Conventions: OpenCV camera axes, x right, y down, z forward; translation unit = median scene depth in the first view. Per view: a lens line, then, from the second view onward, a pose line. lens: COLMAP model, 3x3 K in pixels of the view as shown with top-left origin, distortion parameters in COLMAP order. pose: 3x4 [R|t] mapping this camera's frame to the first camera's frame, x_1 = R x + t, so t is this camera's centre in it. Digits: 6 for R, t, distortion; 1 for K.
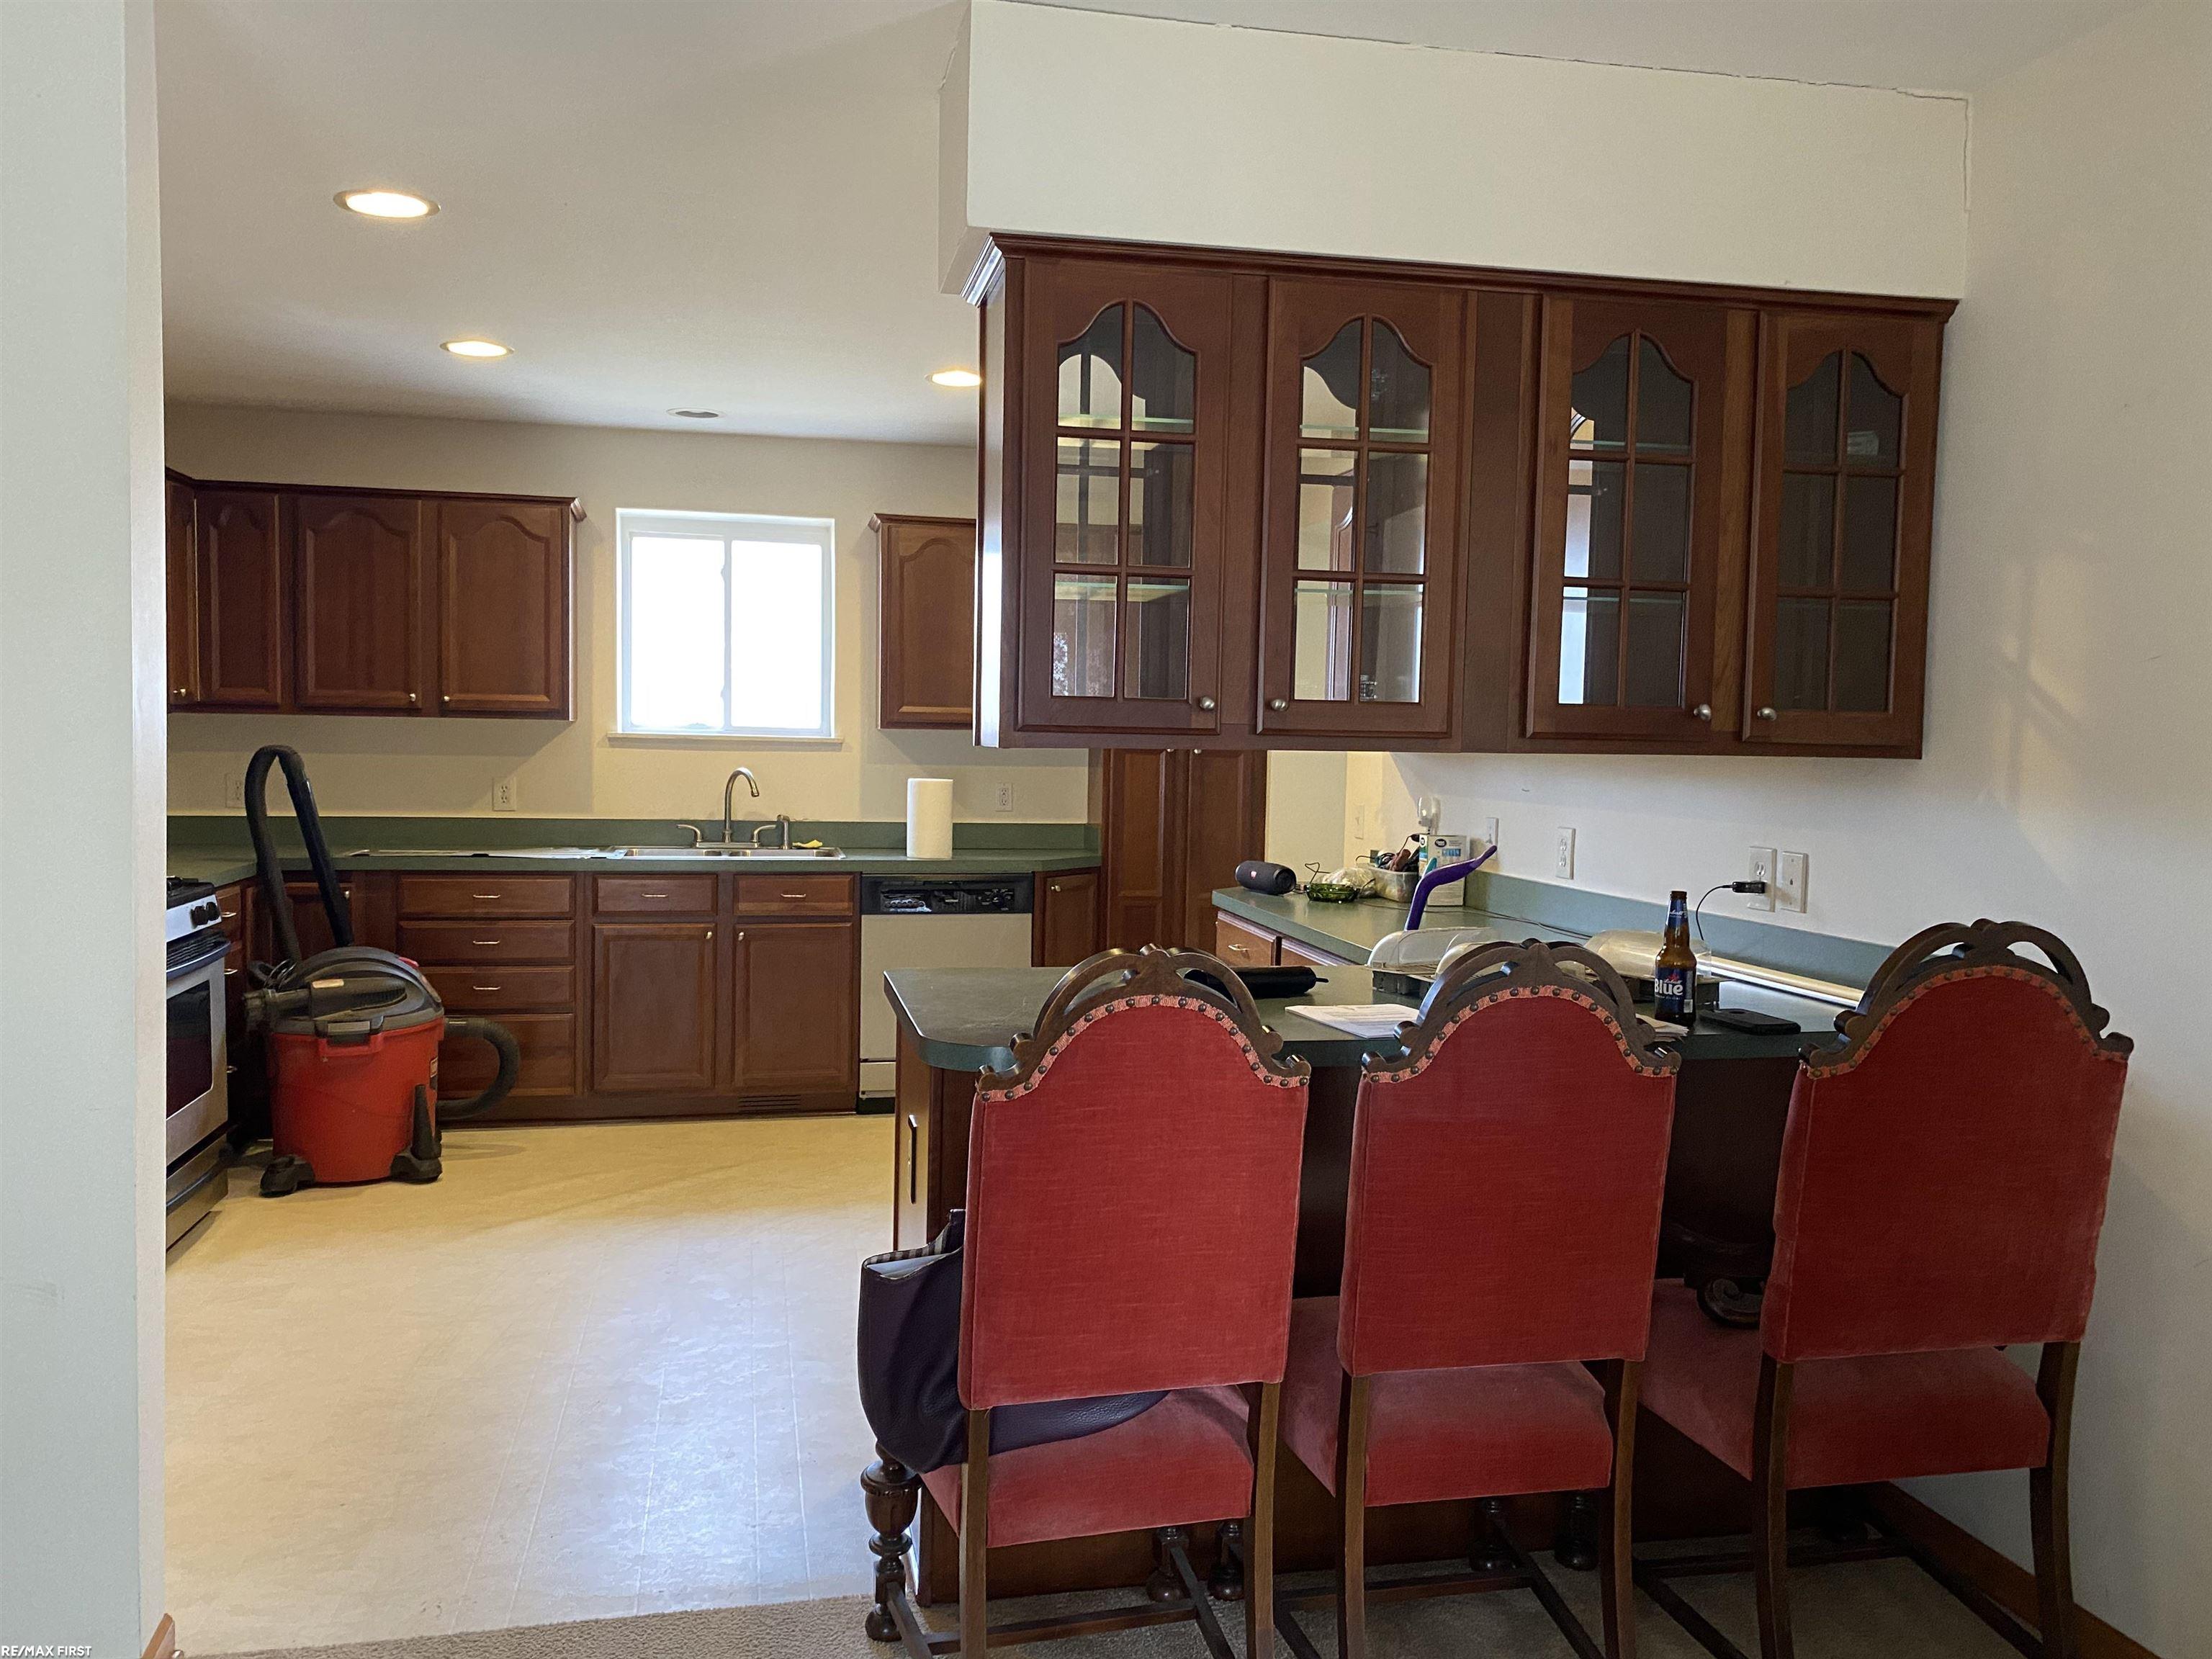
lens RADIAL K [[1686.4, 0, 1114.2], [0, 1686.4, 830.9], [0, 0, 1]] dist [0.025085, -0.019129]
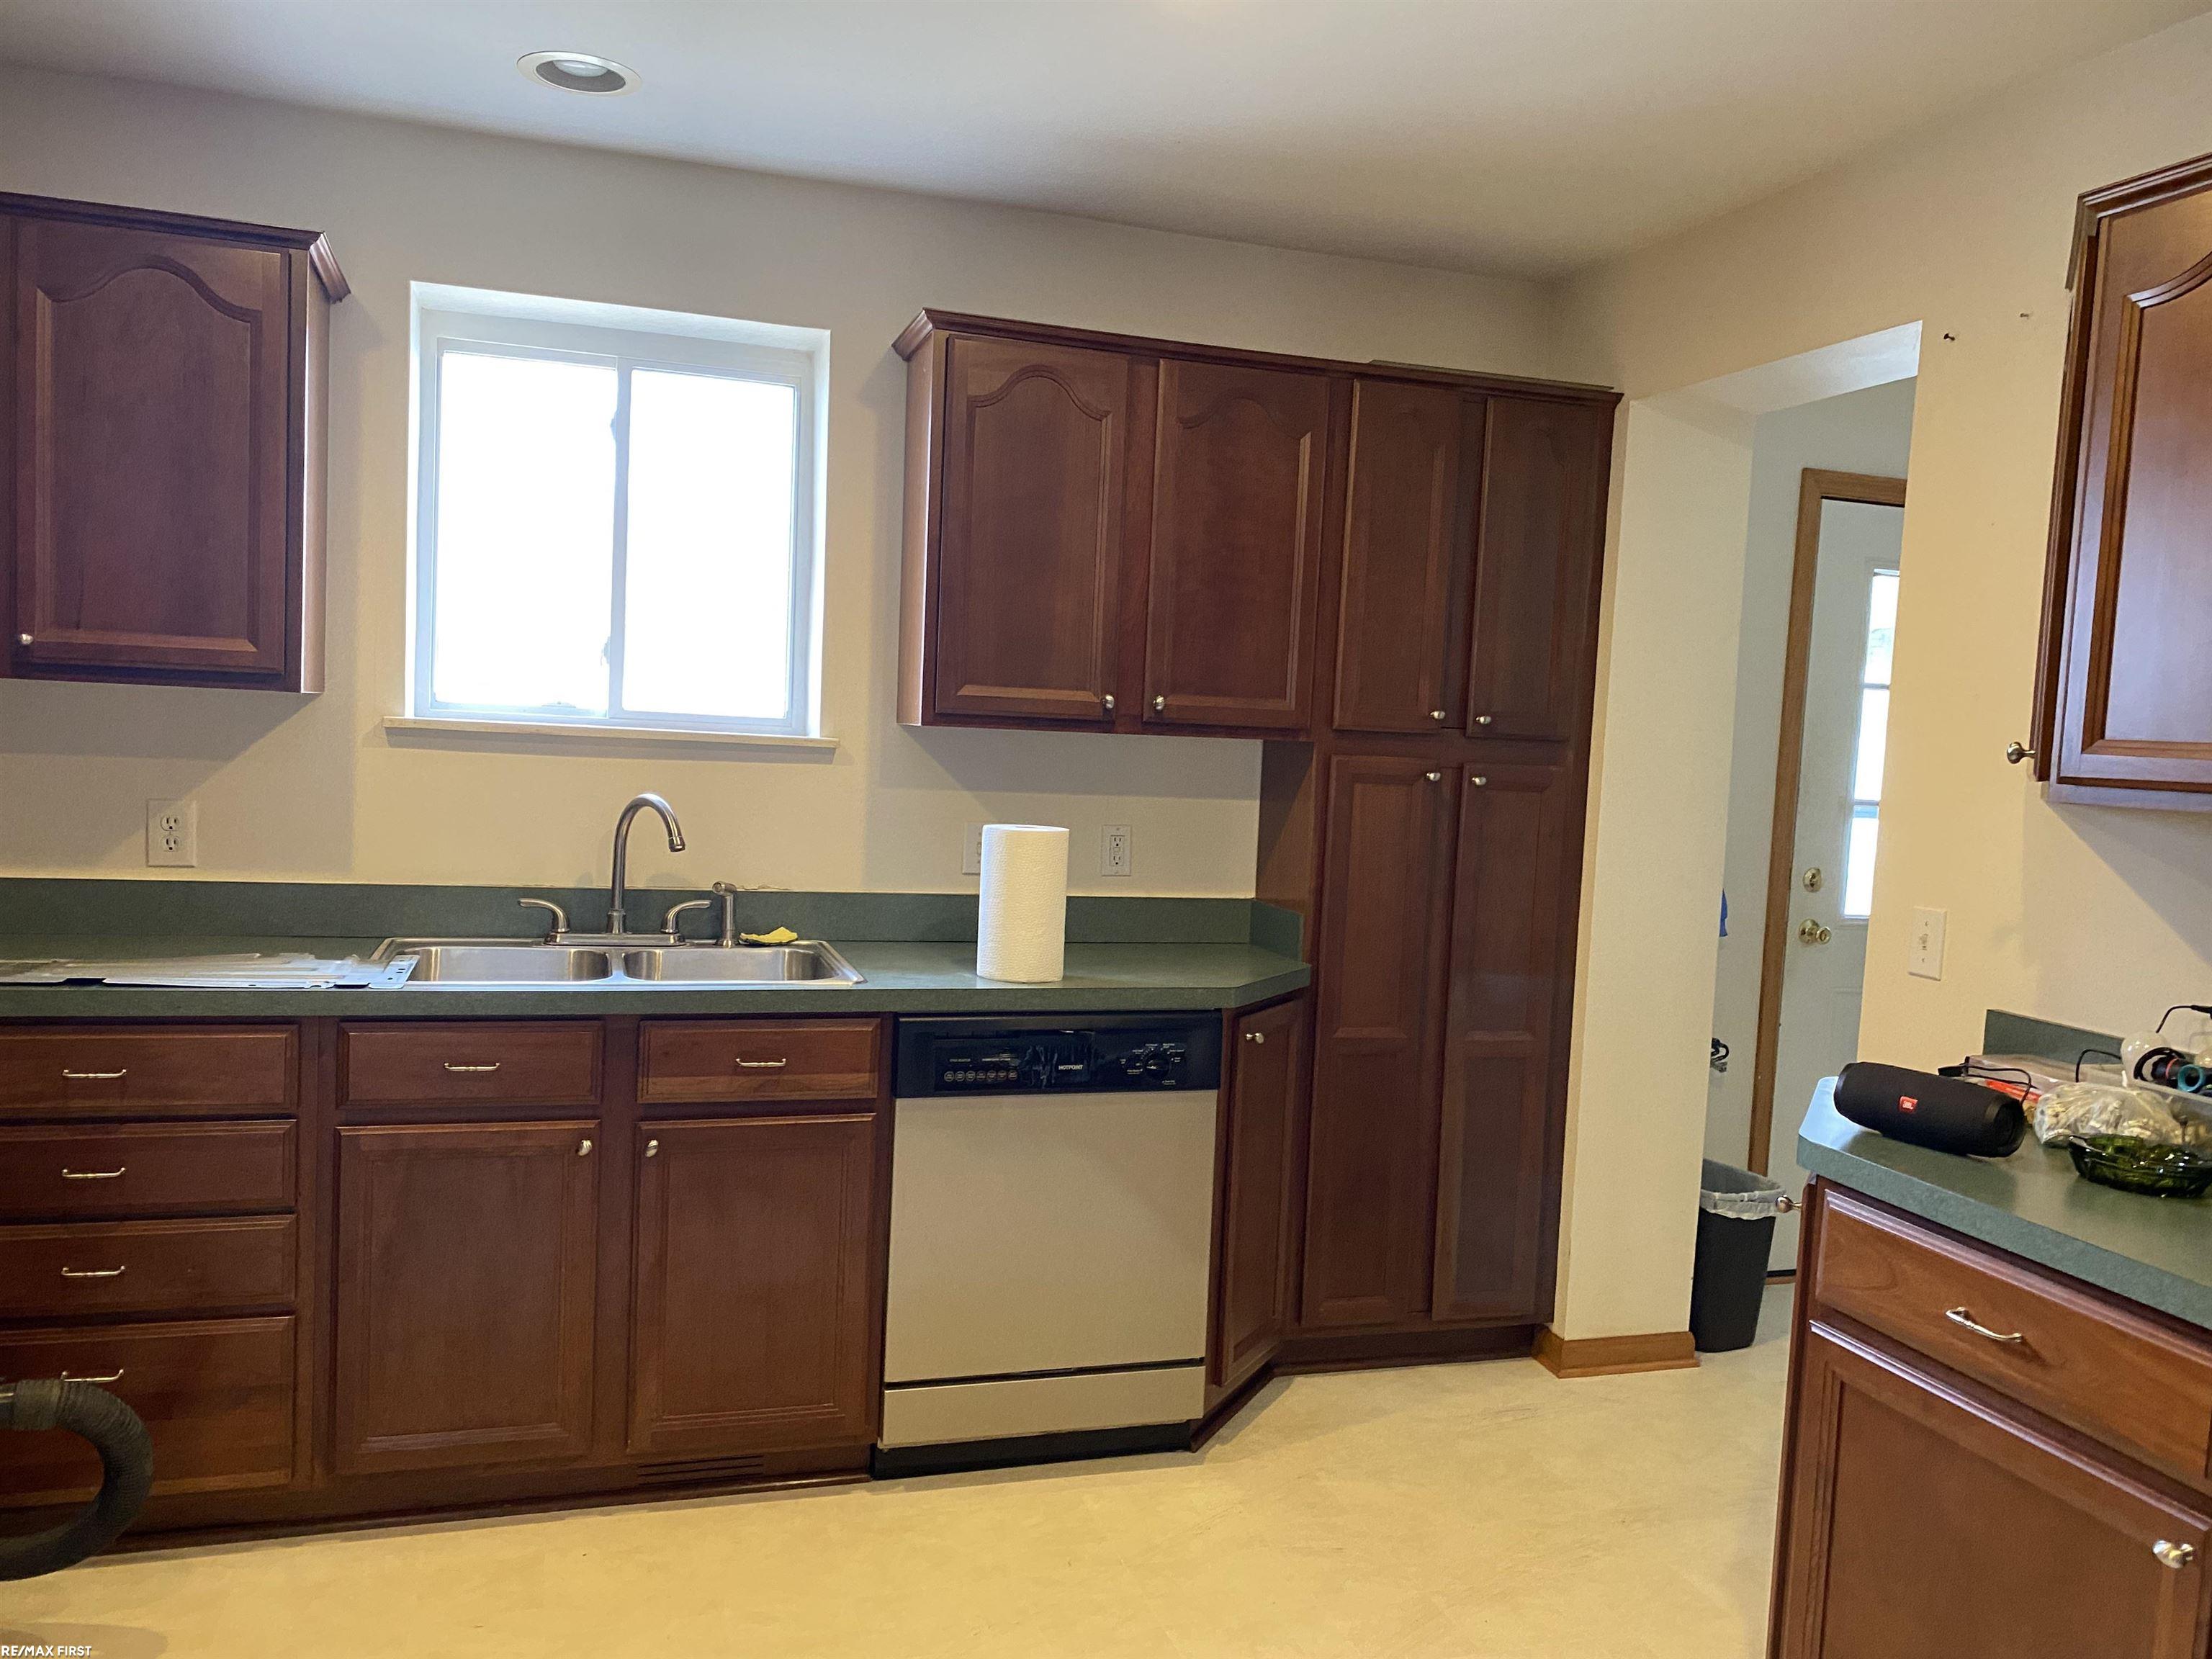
lens RADIAL K [[1686.4, 0, 1095.0], [0, 1686.4, 830.2], [0, 0, 1]] dist [0.025085, -0.019129]
pose [[0.996174, 0.021946, 0.084595, -0.129531], [-0.022889, 0.999686, 0.010198, -0.034894], [-0.084345, -0.012096, 0.996363, 0.475944]]
